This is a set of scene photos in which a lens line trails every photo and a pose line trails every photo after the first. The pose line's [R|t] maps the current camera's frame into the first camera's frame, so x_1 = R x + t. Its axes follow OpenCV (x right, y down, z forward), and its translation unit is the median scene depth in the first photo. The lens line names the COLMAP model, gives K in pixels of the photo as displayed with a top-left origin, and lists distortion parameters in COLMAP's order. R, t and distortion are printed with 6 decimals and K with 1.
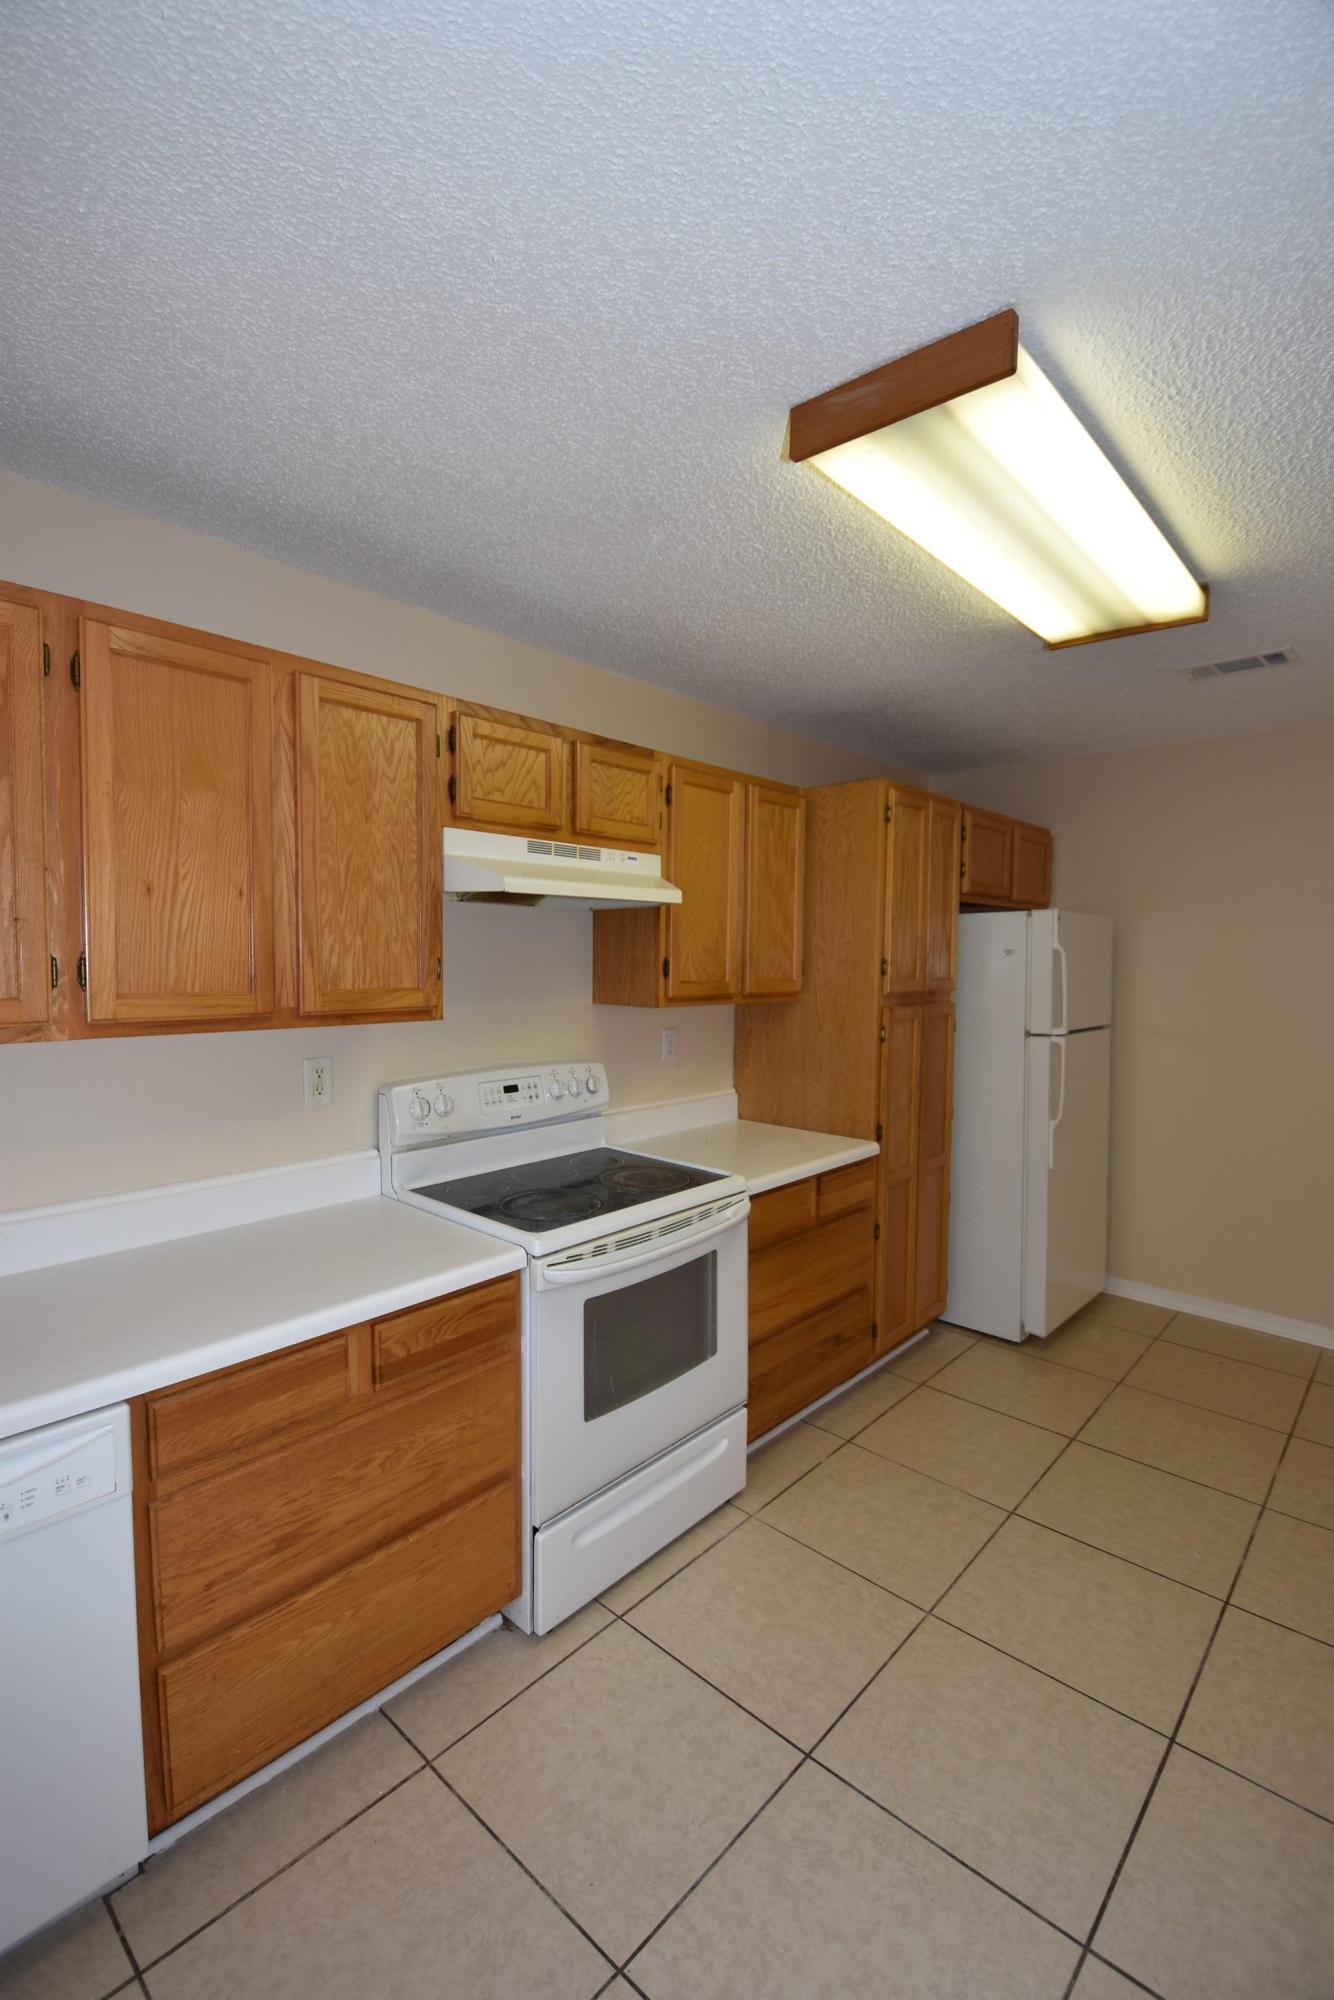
lens RADIAL K [[871.2, 0, 648.0], [0, 871.2, 1002.2], [0, 0, 1]] dist [0.020890, -0.027415]
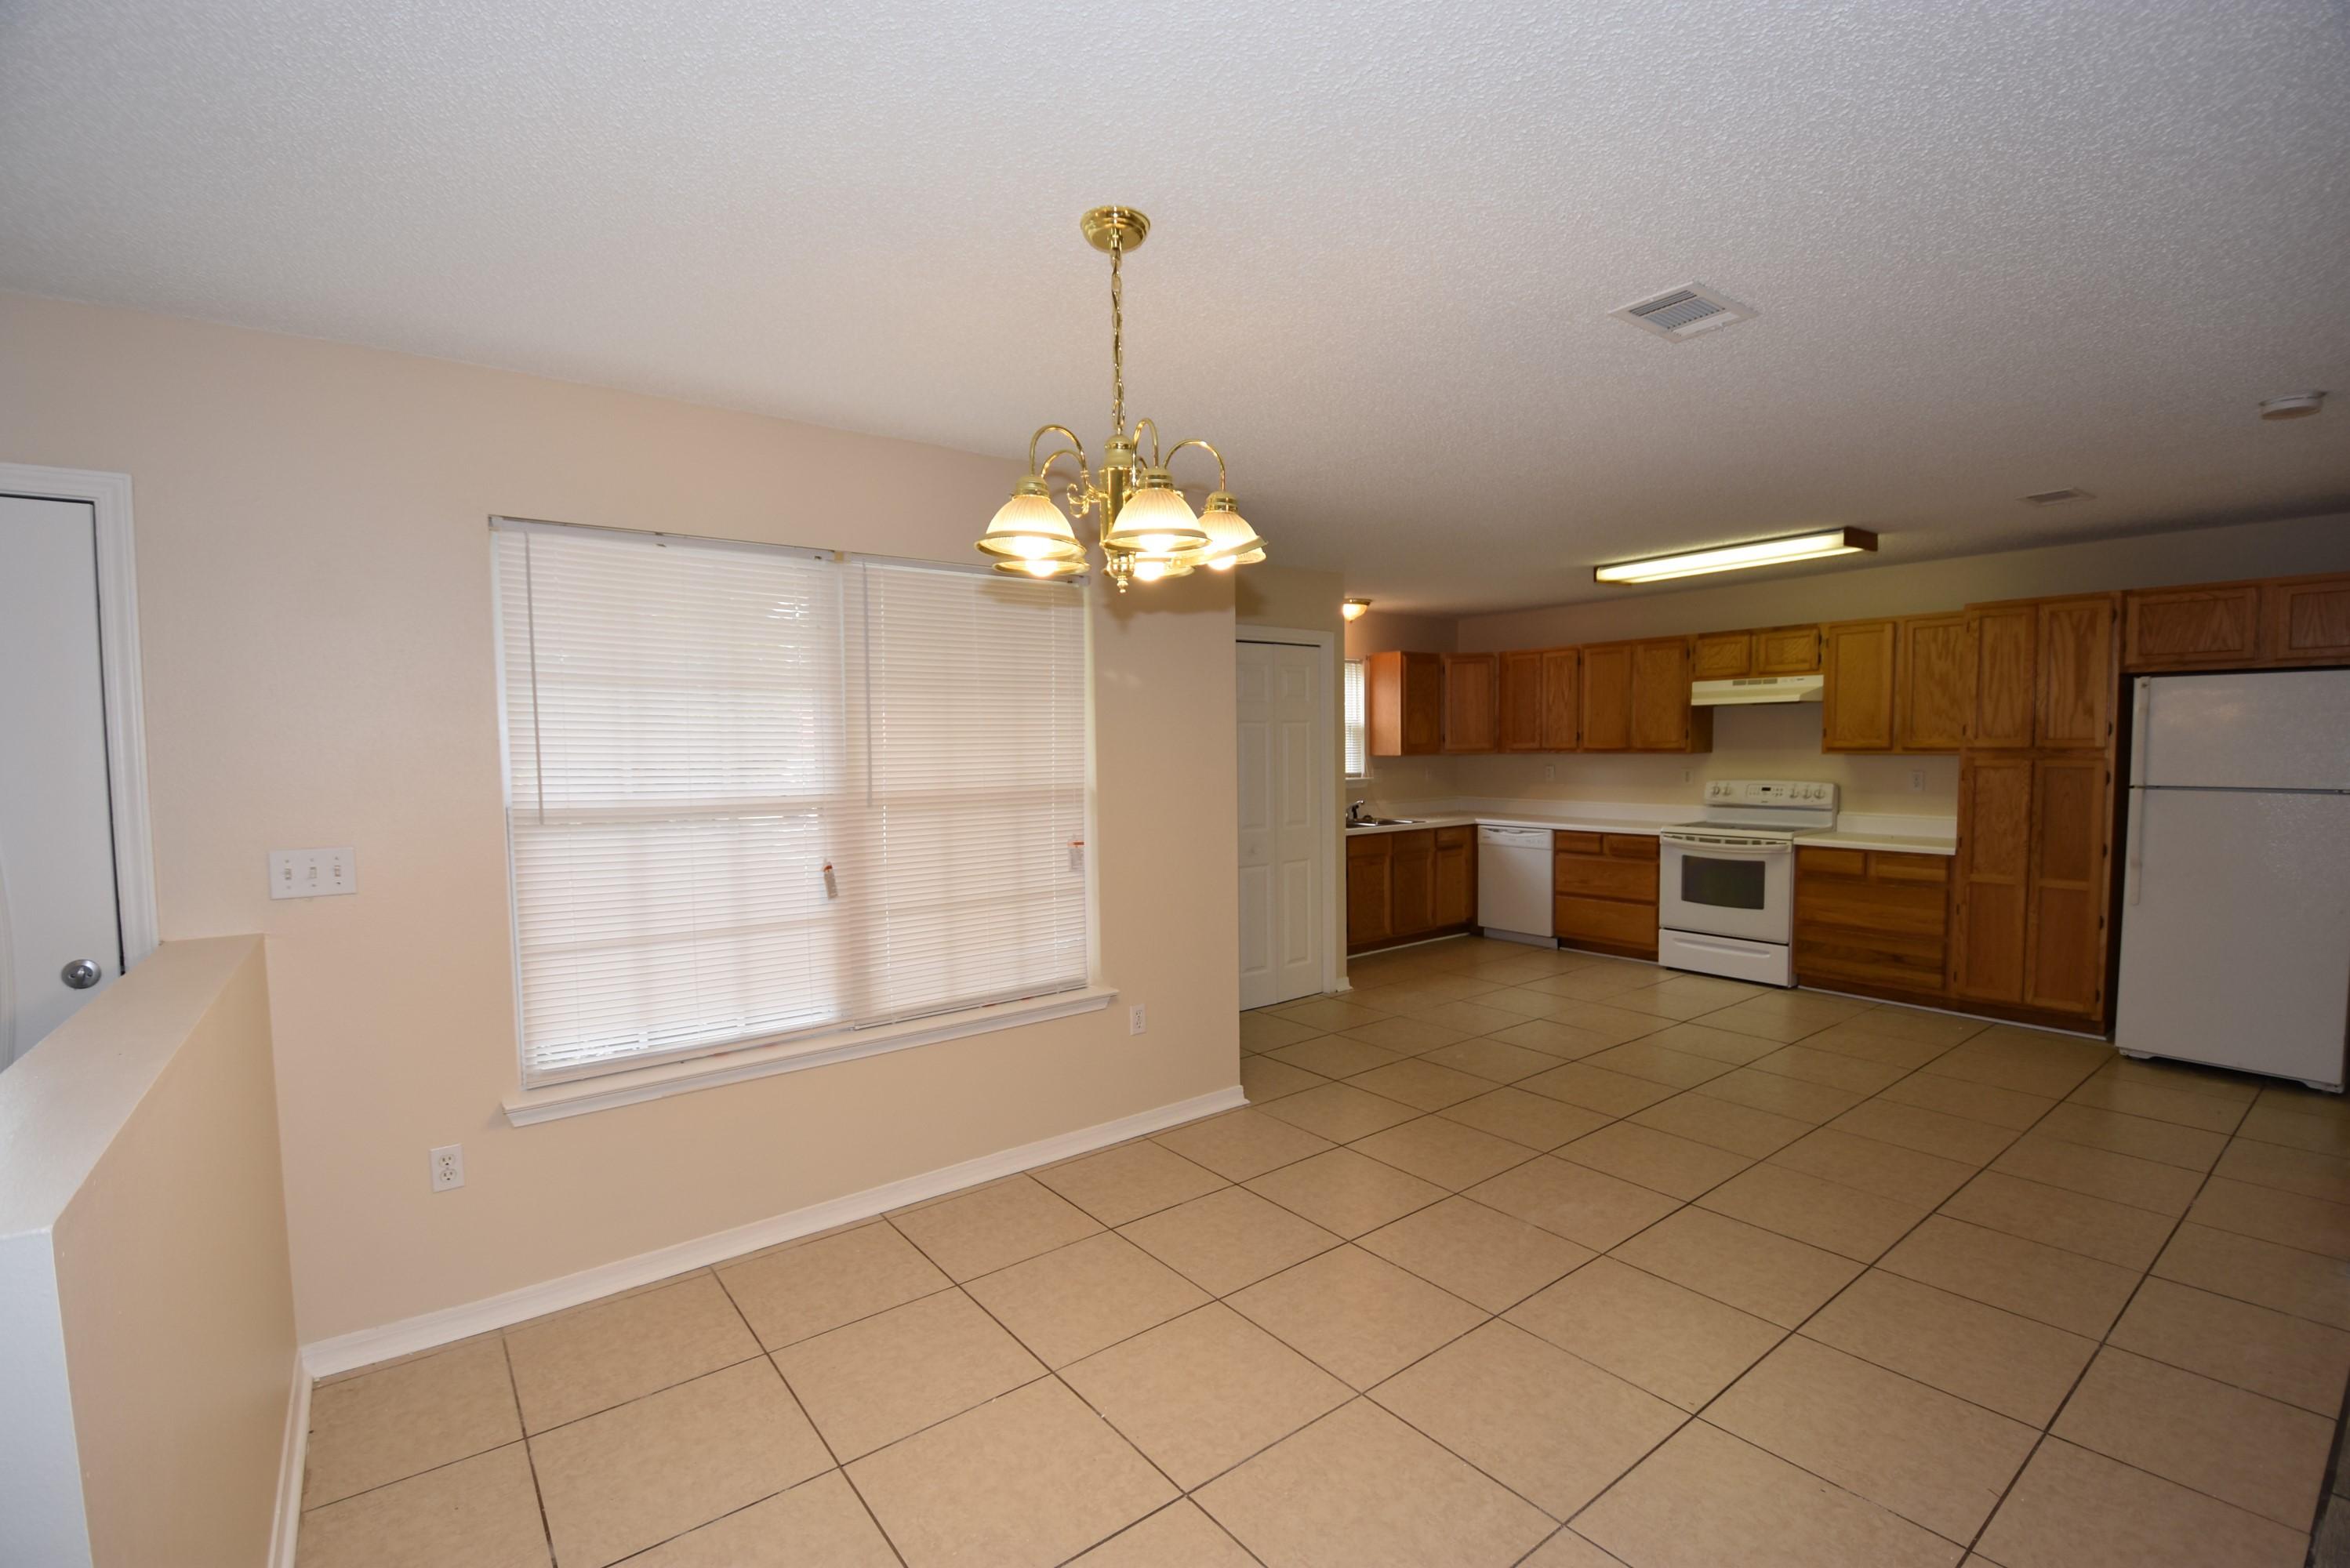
lens RADIAL K [[1023.6, 0, 1176.7], [0, 1023.6, 805.1], [0, 0, 1]] dist [0.020890, -0.027415]
pose [[-0.161717, 0.053106, -0.985407, 2.705622], [-0.044020, 0.997169, 0.060964, 0.048526], [0.985855, 0.053237, -0.158922, -0.047853]]
